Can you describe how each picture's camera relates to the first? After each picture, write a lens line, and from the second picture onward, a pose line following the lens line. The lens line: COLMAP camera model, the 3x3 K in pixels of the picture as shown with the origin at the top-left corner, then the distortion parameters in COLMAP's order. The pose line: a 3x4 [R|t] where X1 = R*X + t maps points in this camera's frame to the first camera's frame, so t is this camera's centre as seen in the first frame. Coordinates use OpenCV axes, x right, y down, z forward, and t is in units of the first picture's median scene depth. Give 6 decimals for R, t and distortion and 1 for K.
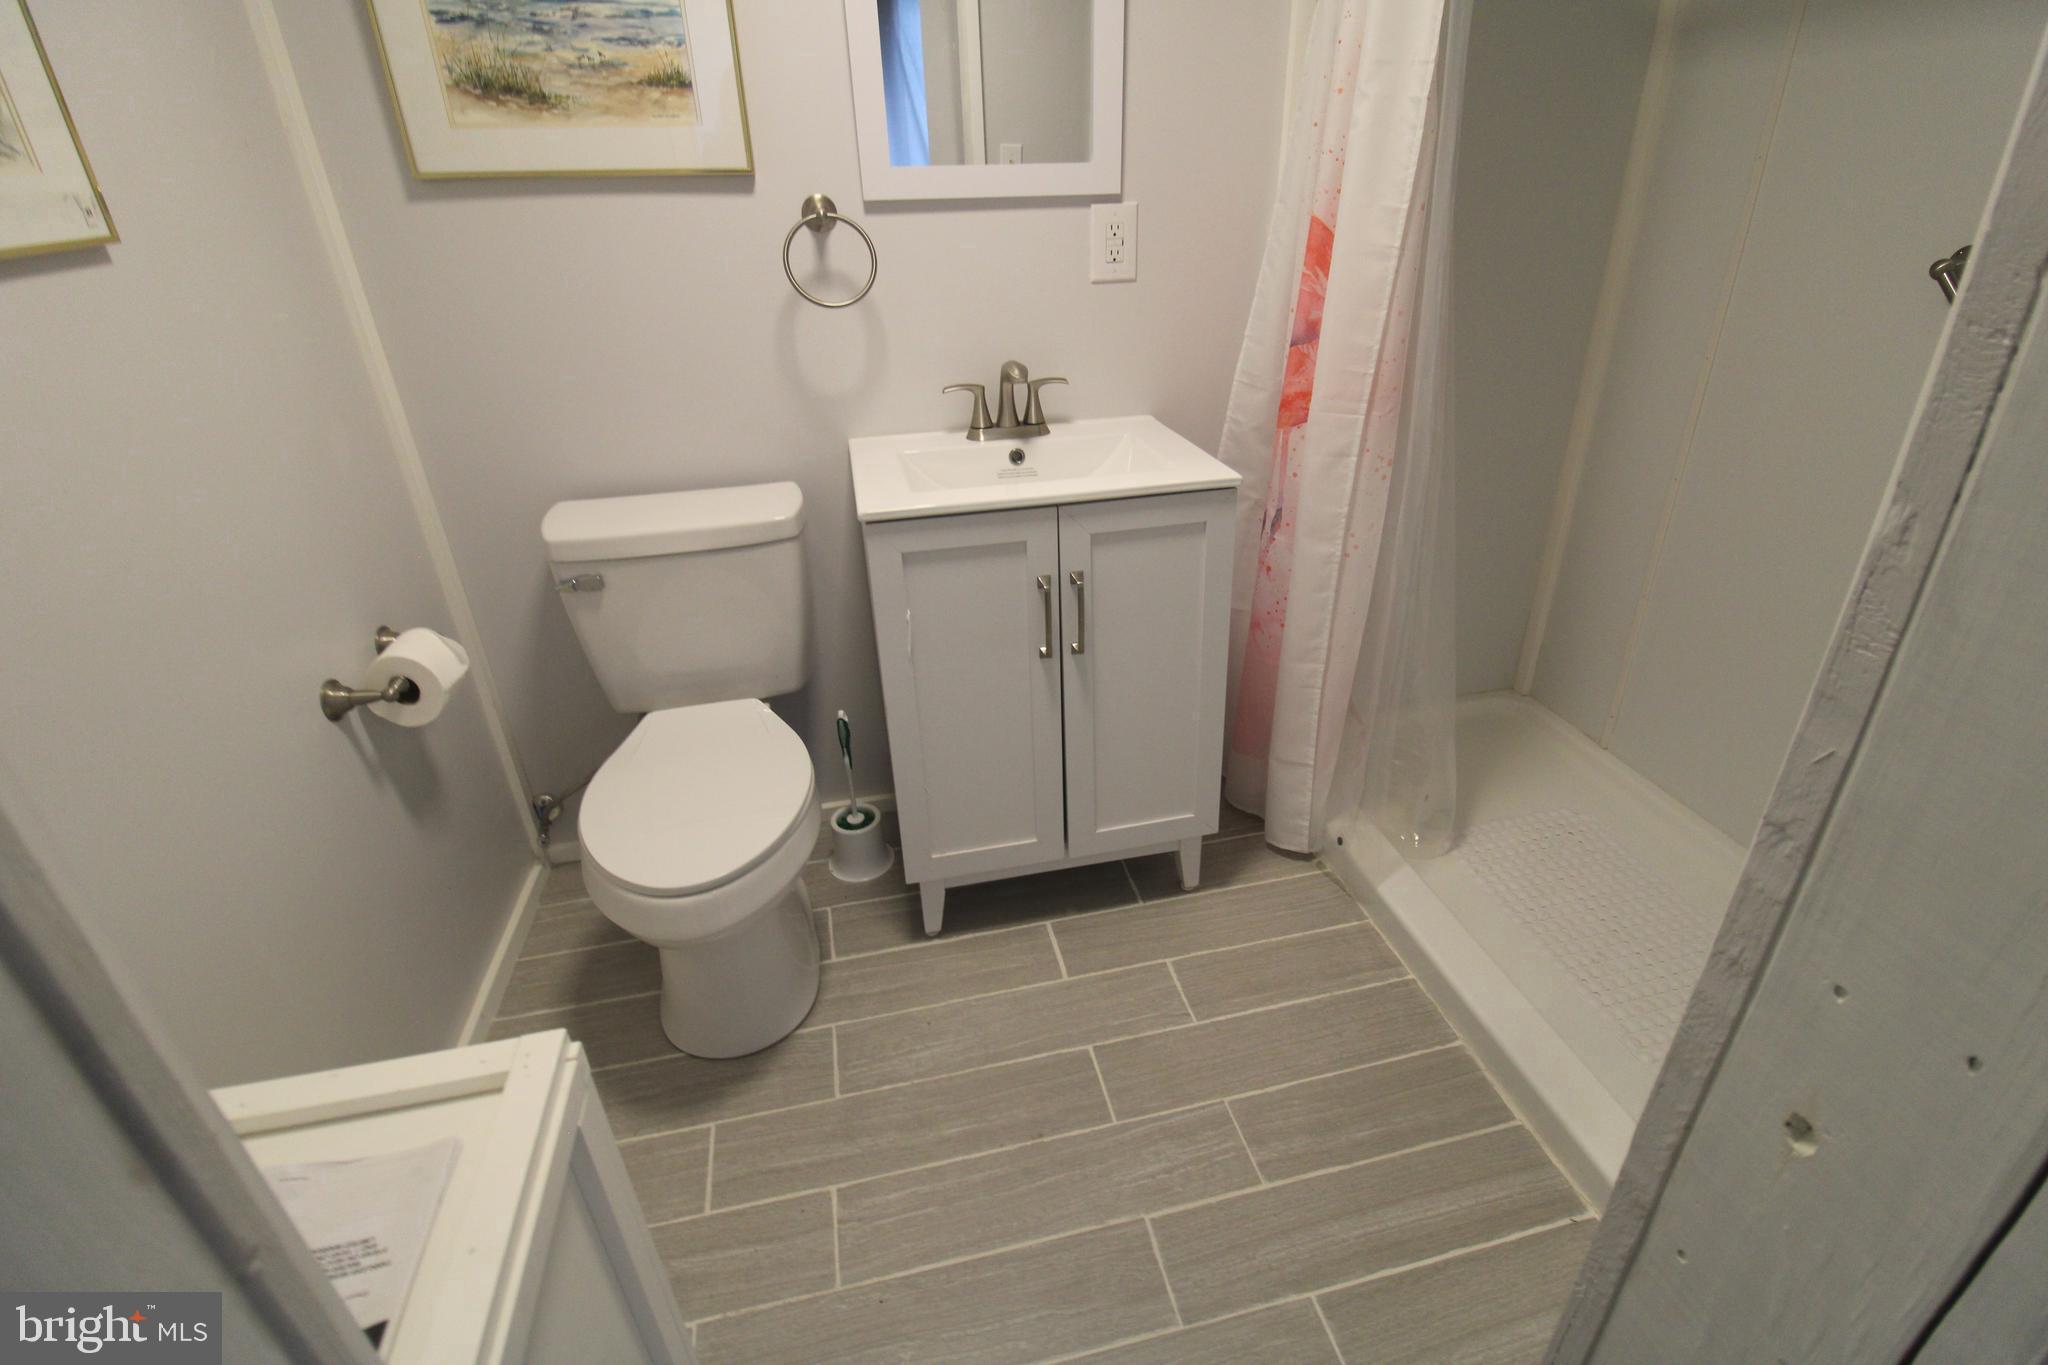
lens RADIAL K [[955.2, 0, 1044.1], [0, 955.2, 661.0], [0, 0, 1]] dist [0.001597, -0.014378]
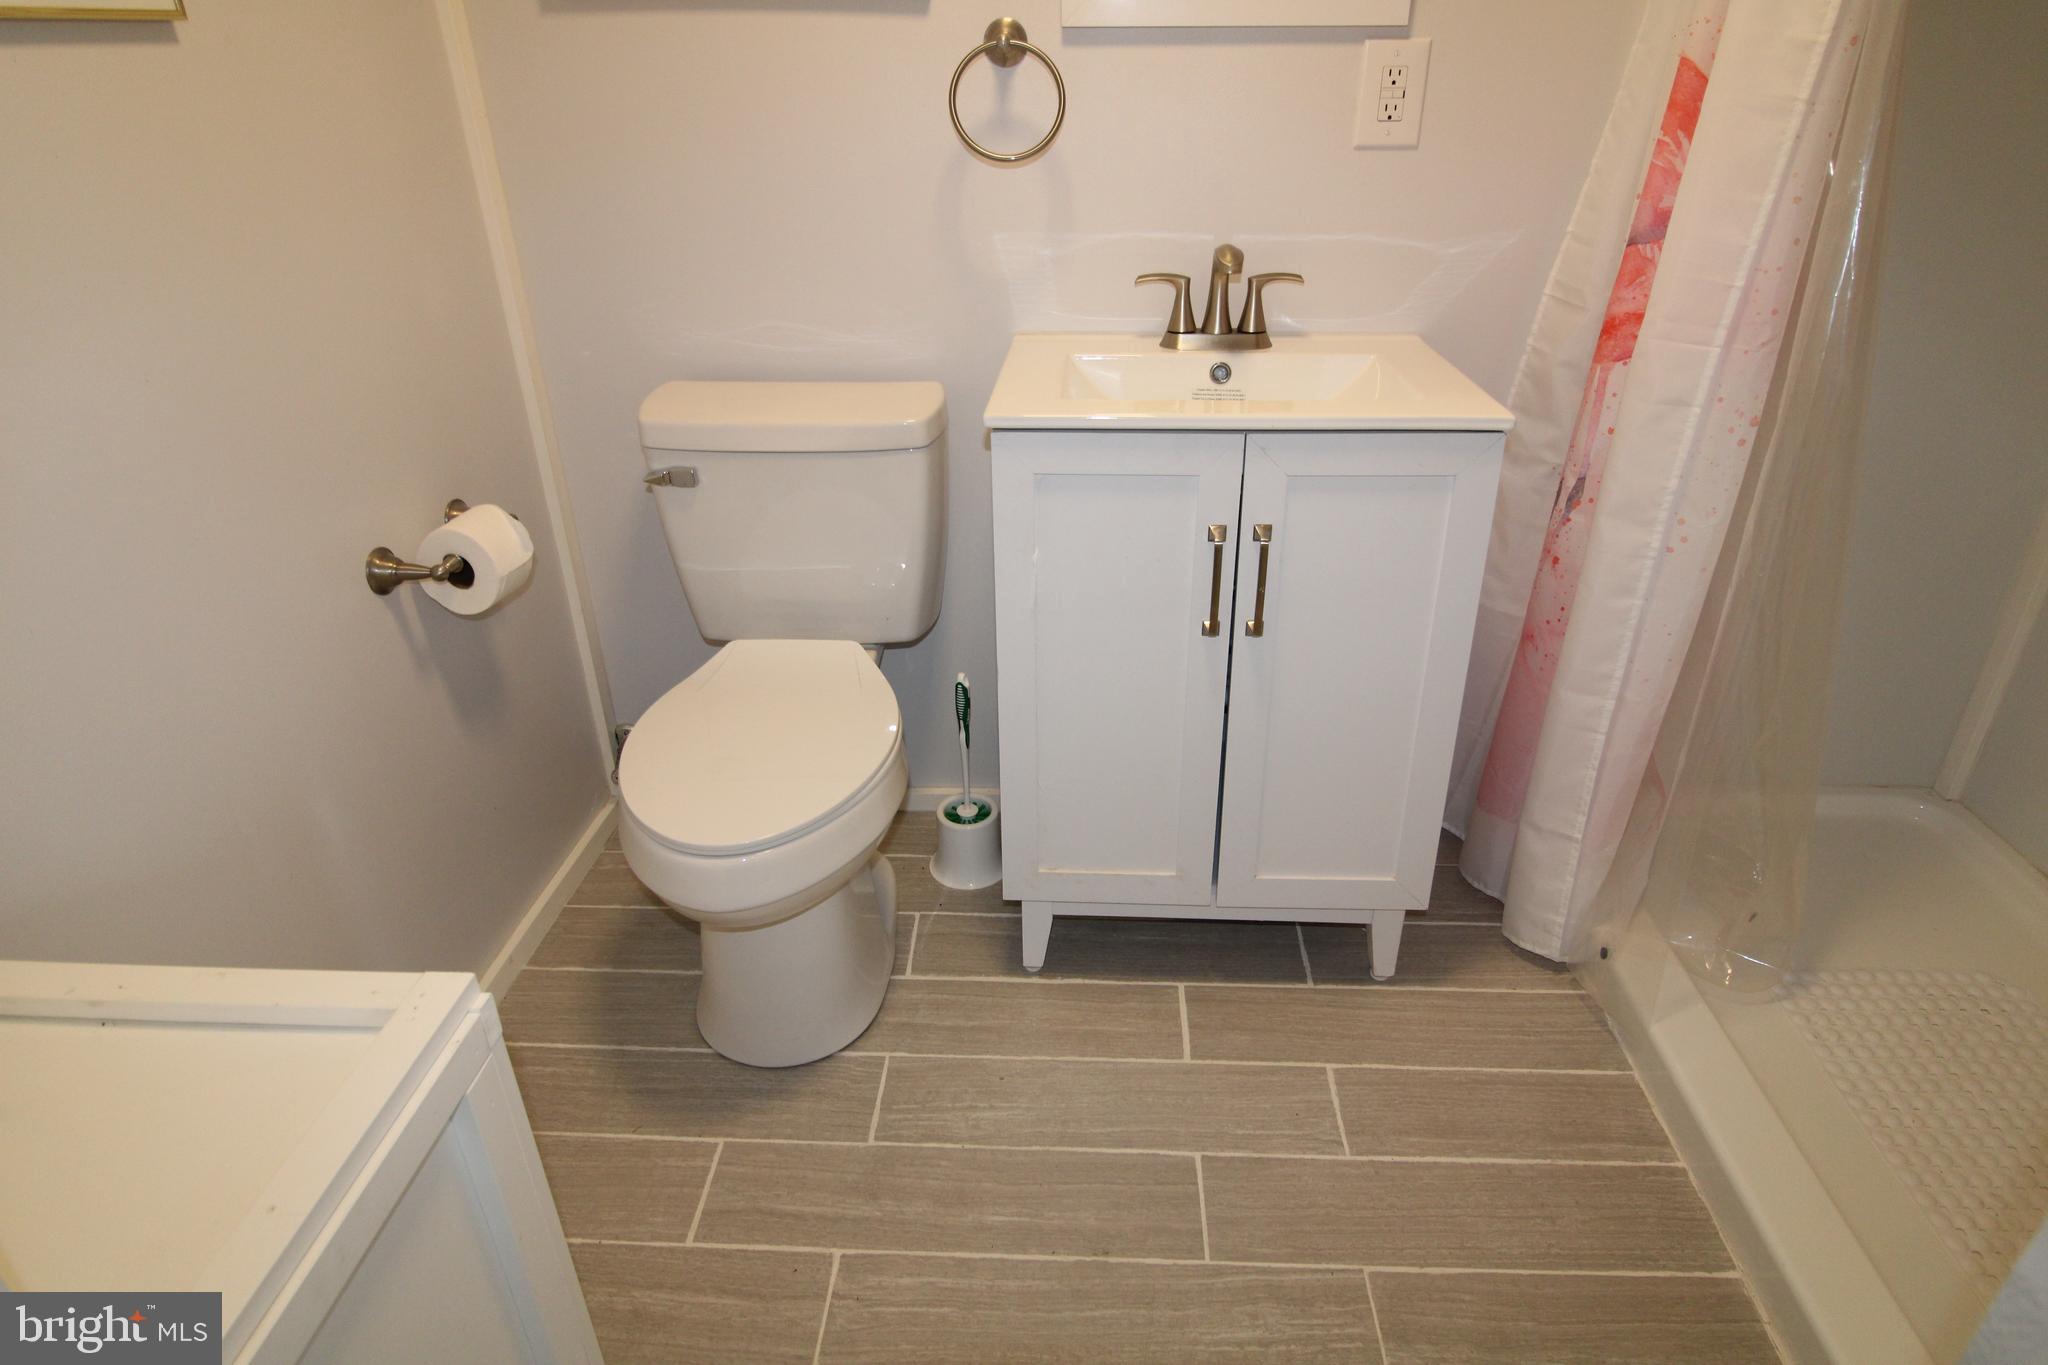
lens RADIAL K [[1163.4, 0, 1045.5], [0, 1163.4, 669.4], [0, 0, 1]] dist [0.009335, -0.014022]
pose [[0.964480, 0.137423, -0.225596, 0.087019], [-0.136476, 0.990444, 0.019865, 0.022838], [0.226170, 0.011629, 0.974018, 0.073340]]
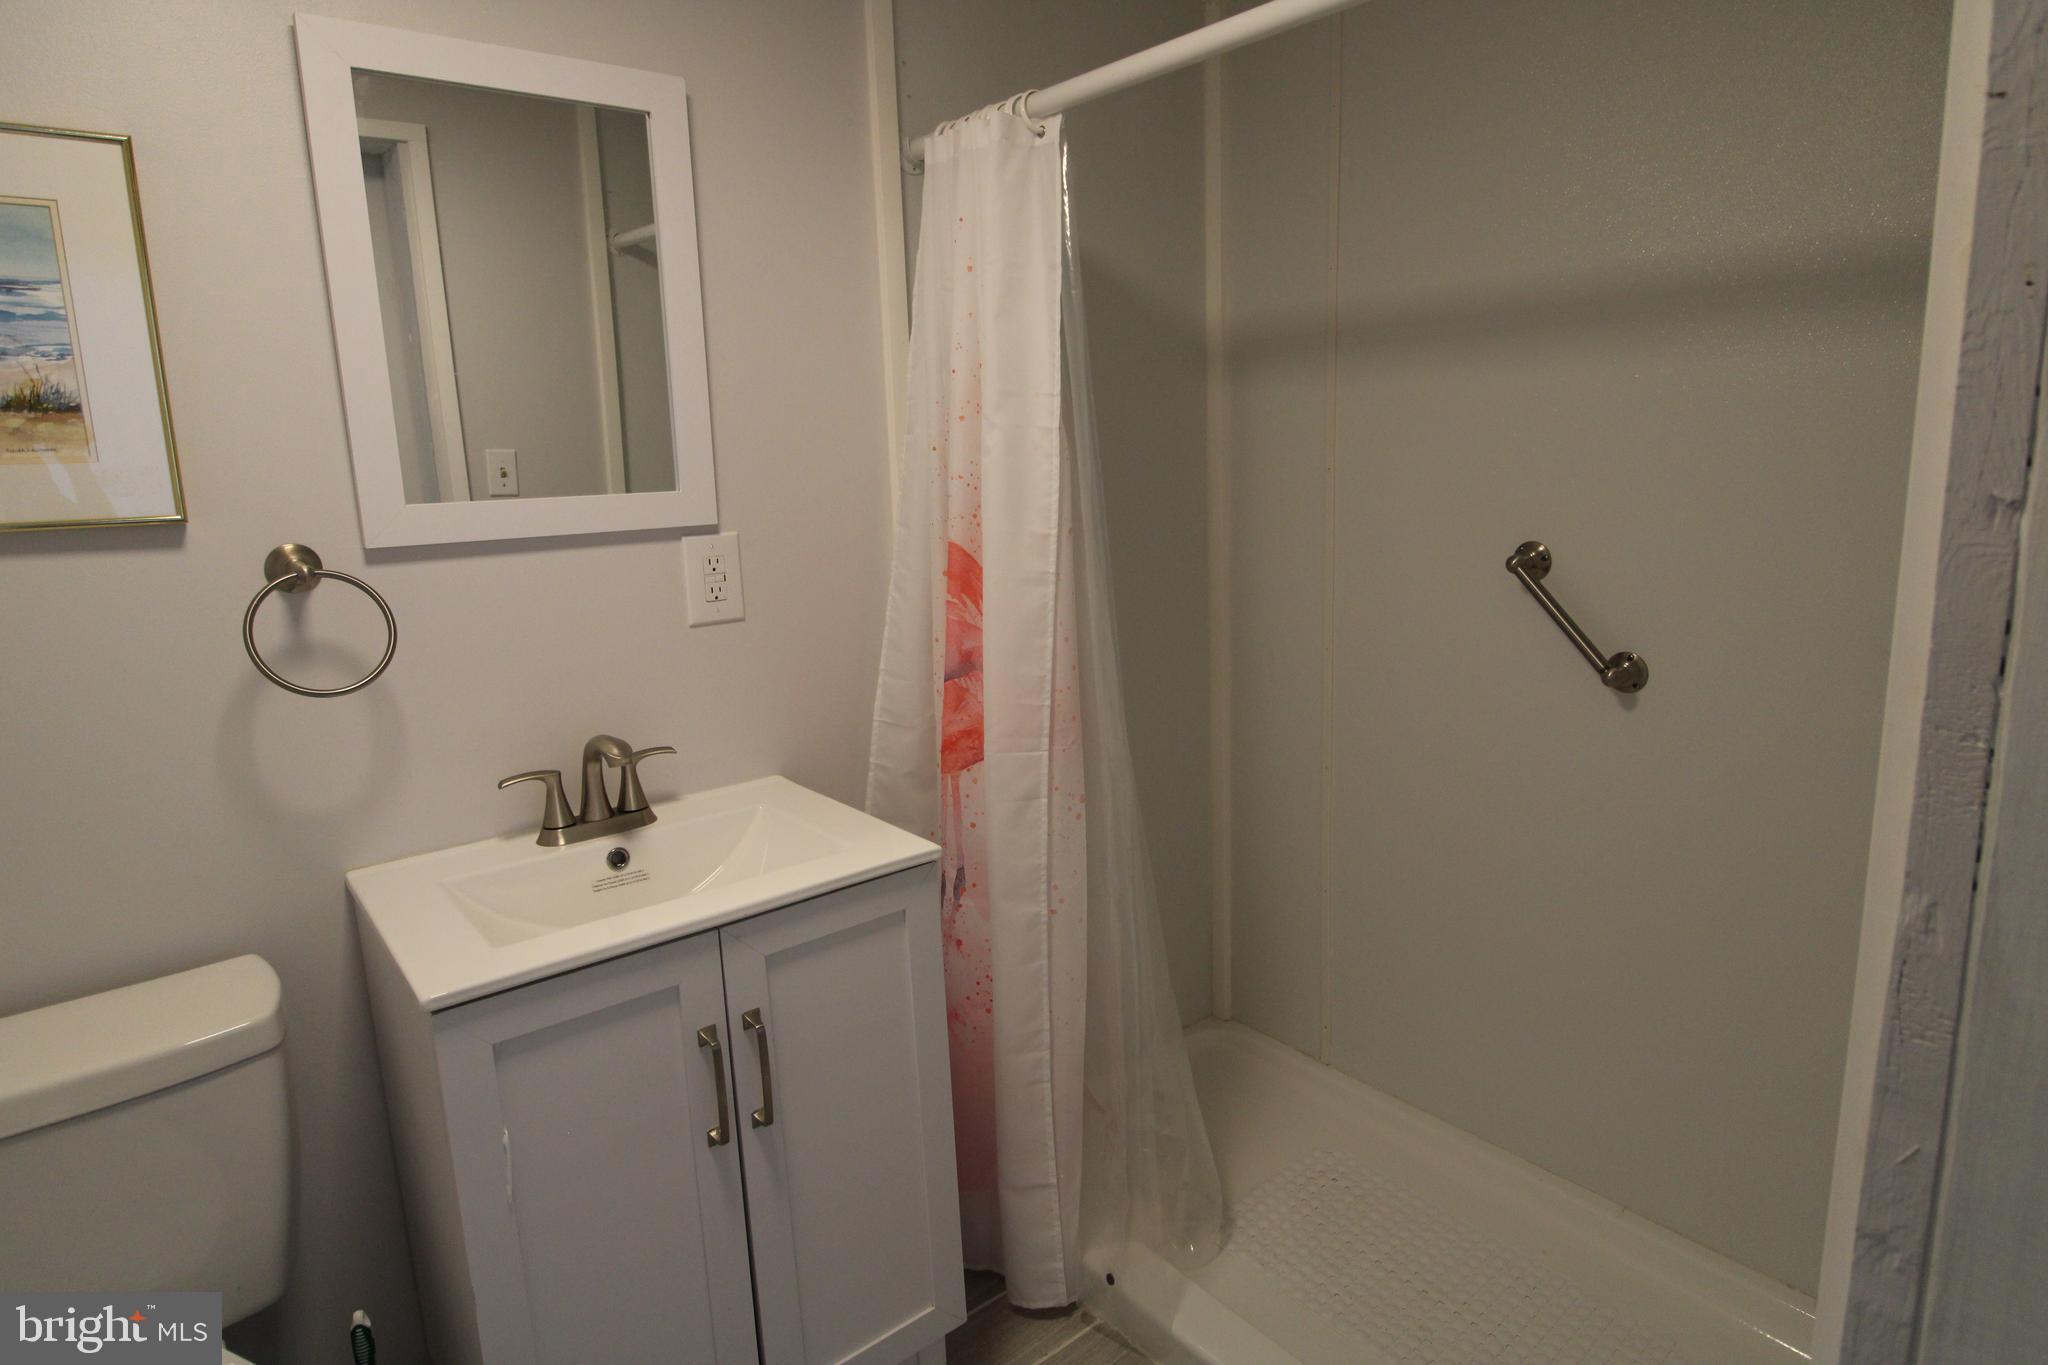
lens RADIAL K [[1164.5, 0, 1051.7], [0, 1164.5, 662.8], [0, 0, 1]] dist [0.007046, -0.012734]
pose [[0.893606, -0.089237, 0.439893, -0.122384], [0.211942, 0.947791, -0.238271, -0.081266], [-0.395664, 0.306152, 0.865864, 0.056839]]
